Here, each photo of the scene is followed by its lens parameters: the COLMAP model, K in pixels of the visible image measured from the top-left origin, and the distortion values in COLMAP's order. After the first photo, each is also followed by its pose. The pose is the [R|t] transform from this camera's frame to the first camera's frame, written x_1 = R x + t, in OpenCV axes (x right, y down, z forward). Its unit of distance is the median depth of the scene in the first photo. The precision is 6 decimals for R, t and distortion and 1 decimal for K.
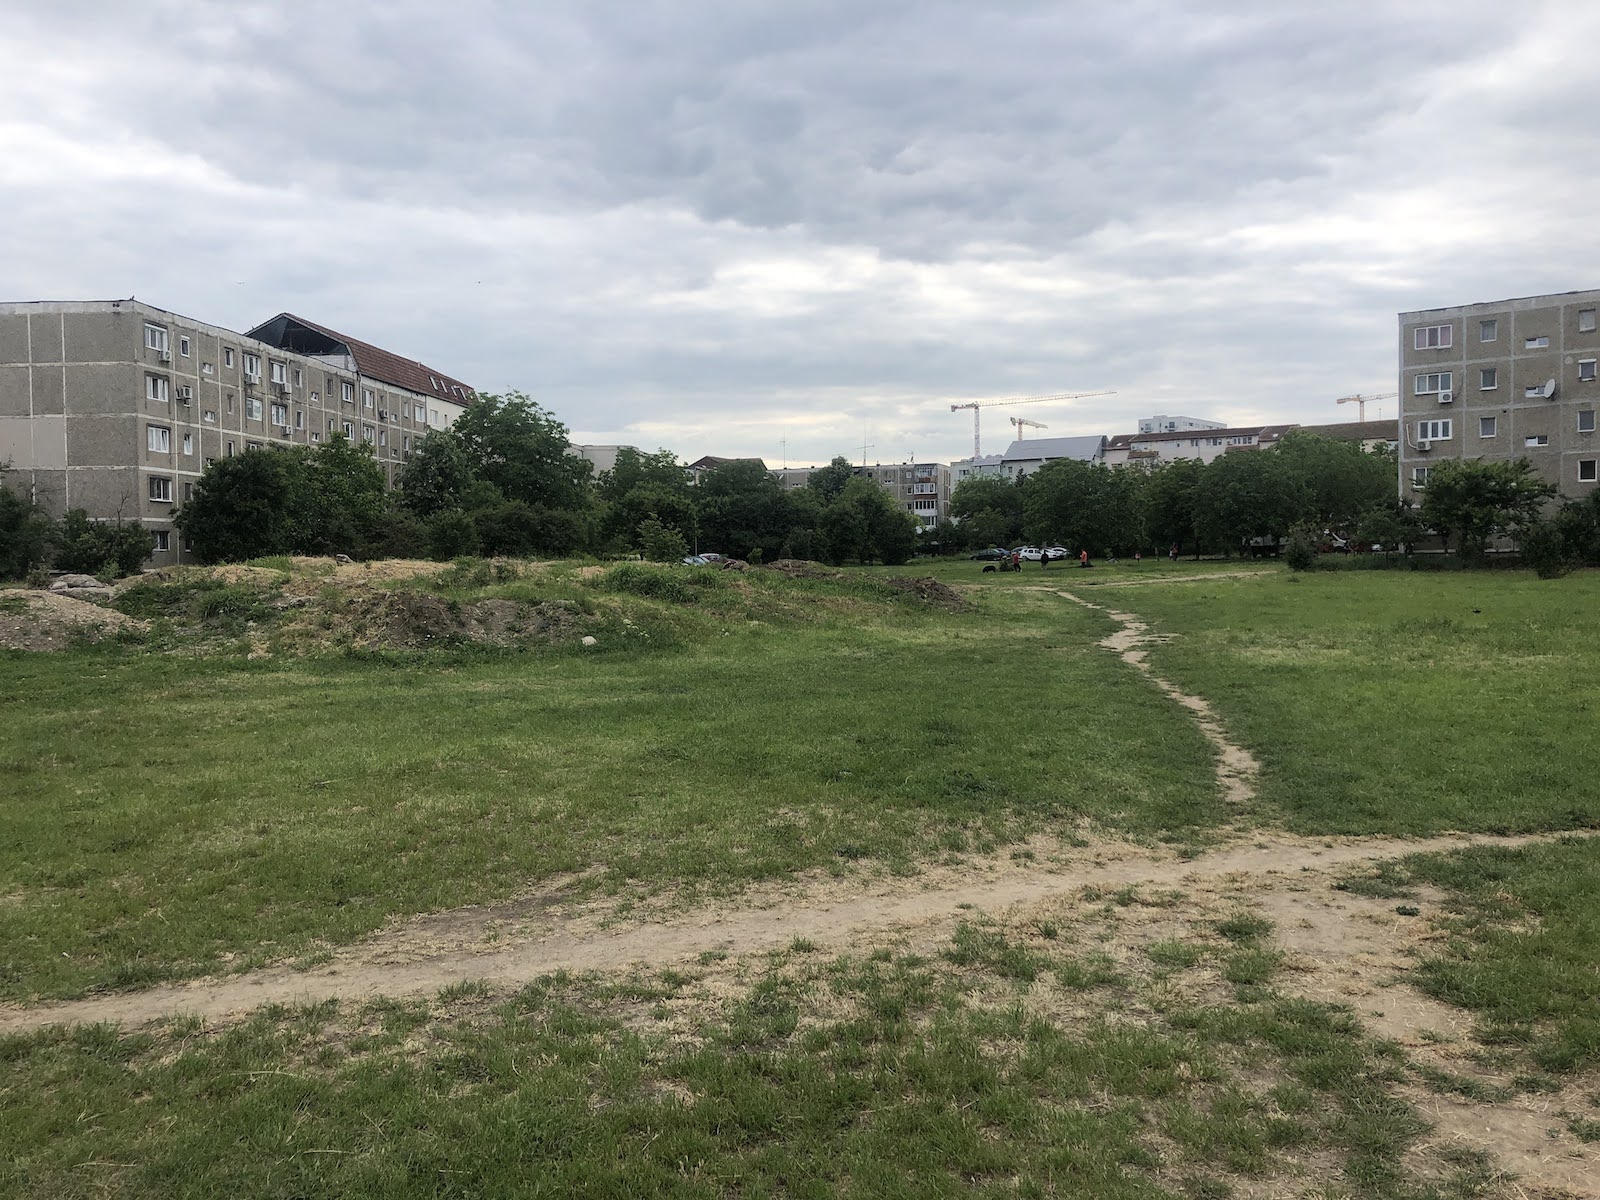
lens RADIAL K [[1320.7, 0, 769.1], [0, 1320.7, 612.7], [0, 0, 1]] dist [0.060436, -0.071926]
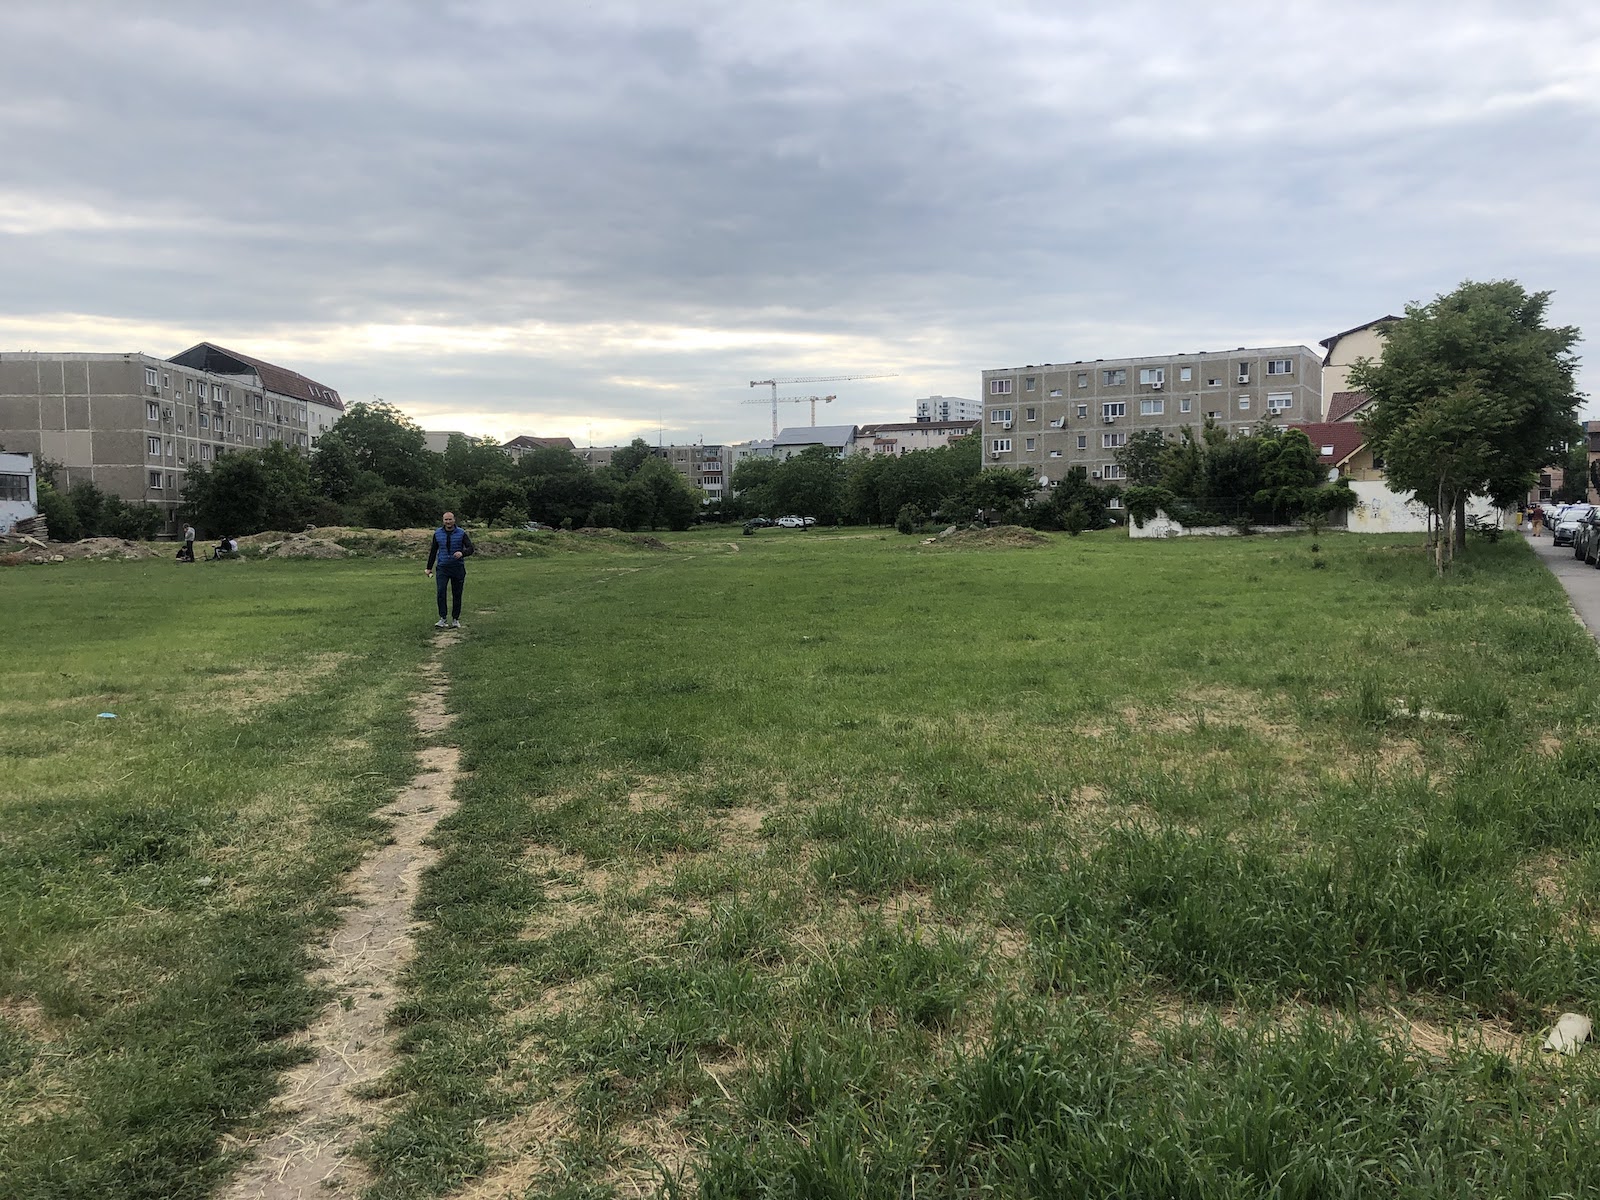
lens RADIAL K [[1320.7, 0, 795.5], [0, 1320.7, 591.1], [0, 0, 1]] dist [0.060436, -0.071926]
pose [[0.986841, -0.009382, 0.161422, 0.001215], [0.007947, 0.999923, 0.009536, 0.014727], [-0.161499, -0.008128, 0.986839, -0.391092]]
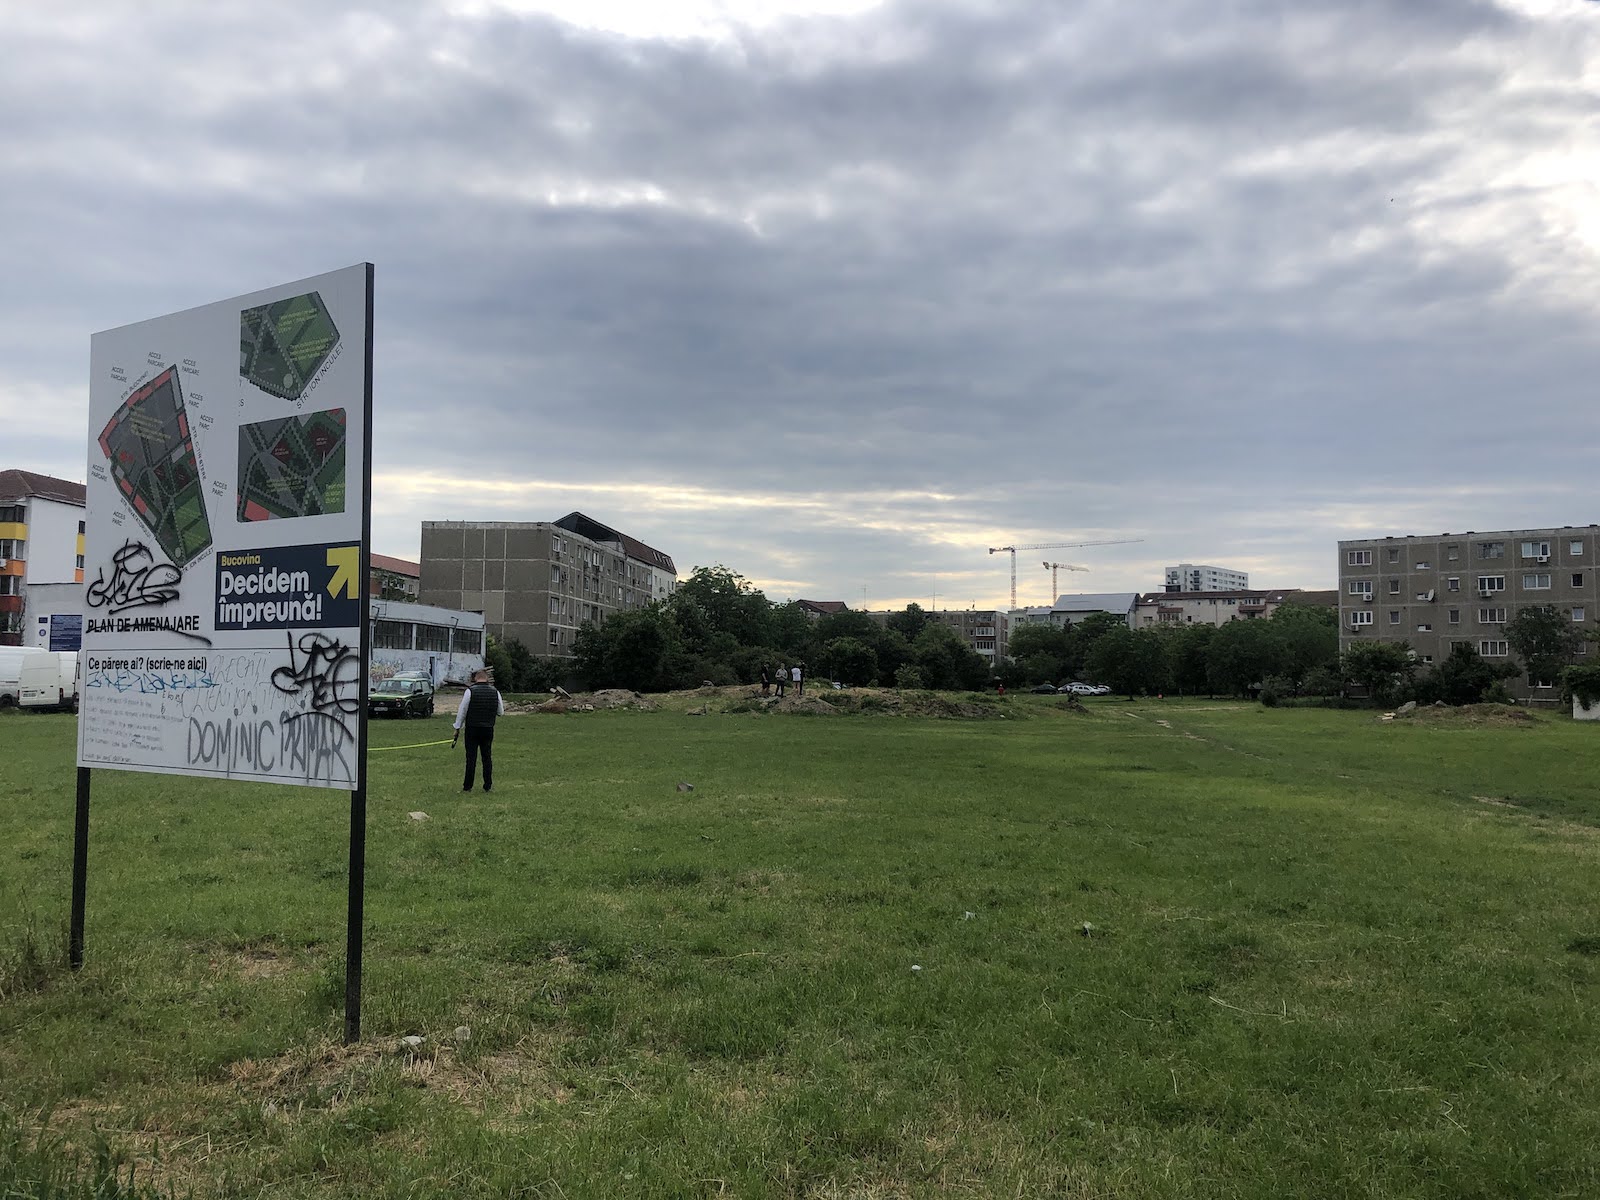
lens RADIAL K [[1320.7, 0, 778.4], [0, 1320.7, 594.1], [0, 0, 1]] dist [0.060436, -0.071926]
pose [[0.999576, 0.025519, -0.014047, -0.113973], [-0.026910, 0.993580, -0.109883, 0.016806], [0.011153, 0.110215, 0.993845, -0.404546]]
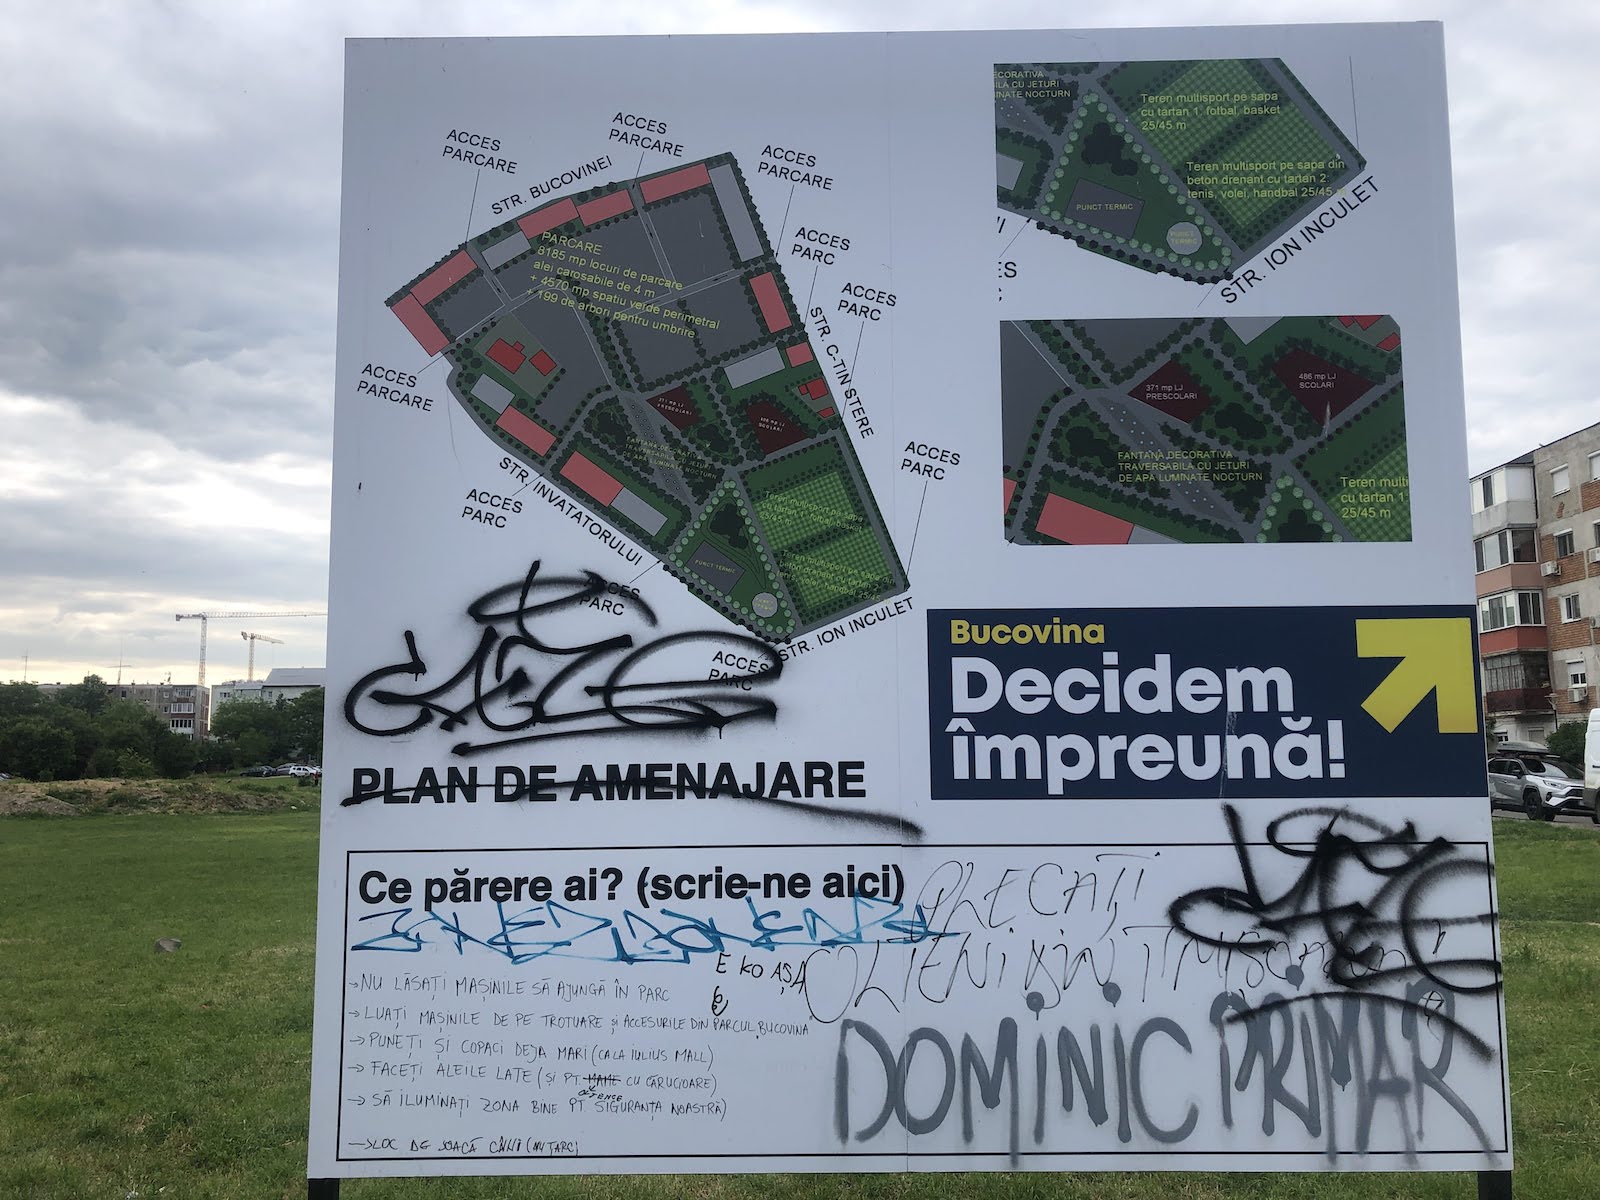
lens RADIAL K [[1320.7, 0, 812.8], [0, 1320.7, 586.5], [0, 0, 1]] dist [0.060436, -0.071926]
pose [[0.826646, 0.078983, 0.557152, -0.150095], [0.022390, 0.984700, -0.172812, 0.013388], [-0.562277, 0.155329, 0.812230, -0.370082]]
